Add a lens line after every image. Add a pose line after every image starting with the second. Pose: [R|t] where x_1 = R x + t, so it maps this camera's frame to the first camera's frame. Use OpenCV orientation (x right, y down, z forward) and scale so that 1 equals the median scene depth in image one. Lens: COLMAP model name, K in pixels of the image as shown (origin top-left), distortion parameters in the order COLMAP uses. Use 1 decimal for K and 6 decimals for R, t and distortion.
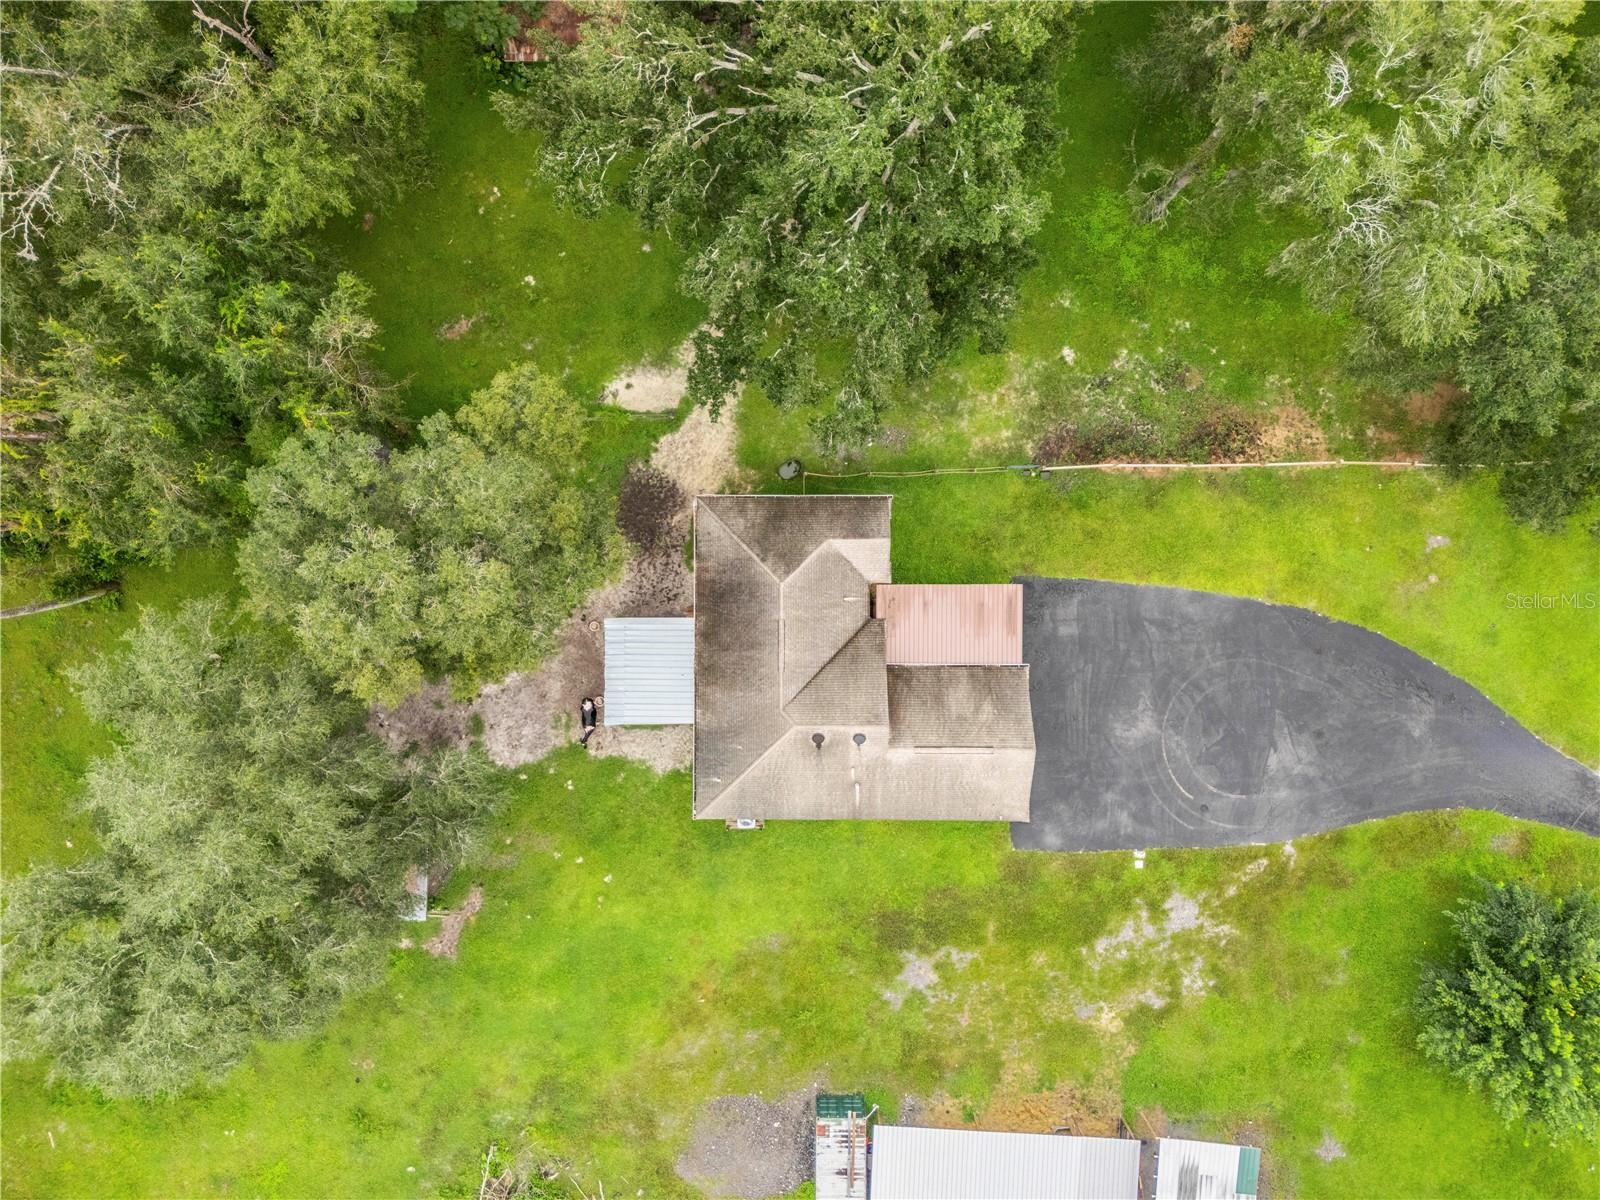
lens RADIAL K [[1180.6, 0, 801.5], [0, 1180.6, 599.2], [0, 0, 1]] dist [0.066188, -0.057690]
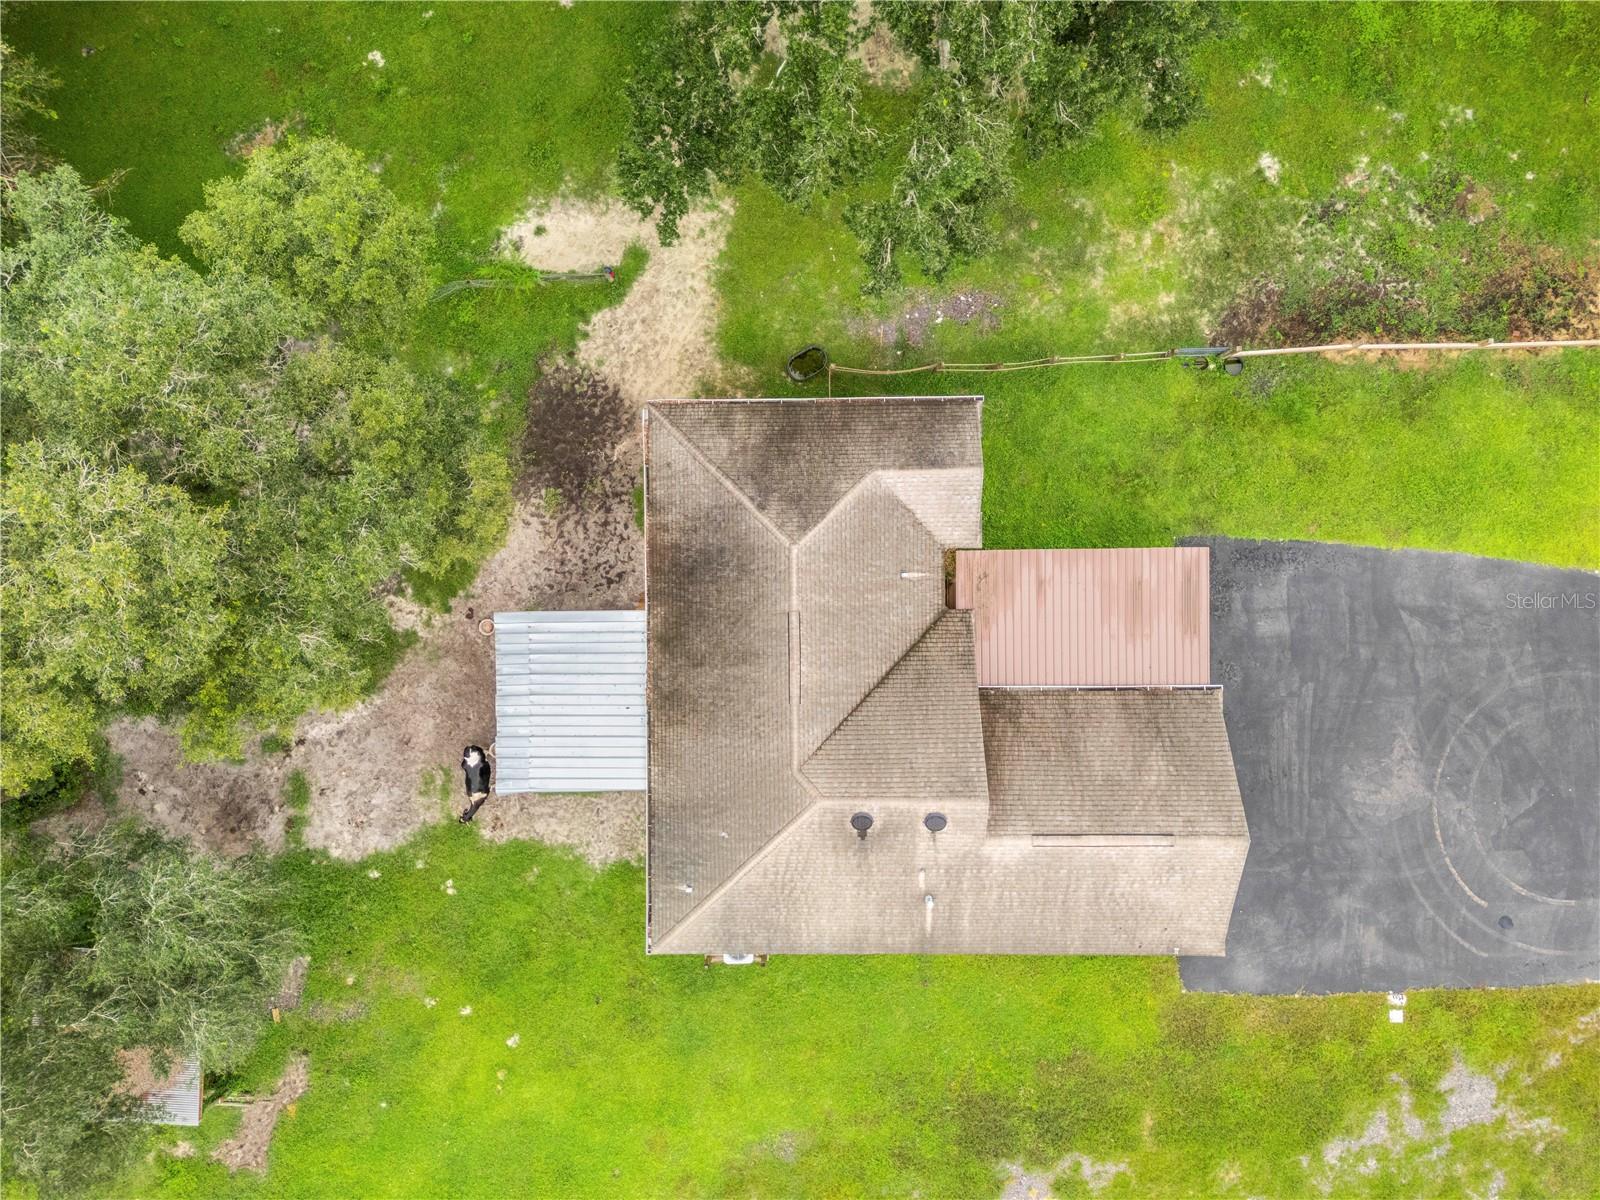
lens RADIAL K [[1180.6, 0, 796.1], [0, 1180.6, 610.3], [0, 0, 1]] dist [0.066188, -0.057690]
pose [[0.999844, -0.008934, -0.015223, -0.006760], [0.009015, 0.999946, 0.005251, 0.012740], [0.015176, -0.005388, 0.999870, 0.393146]]
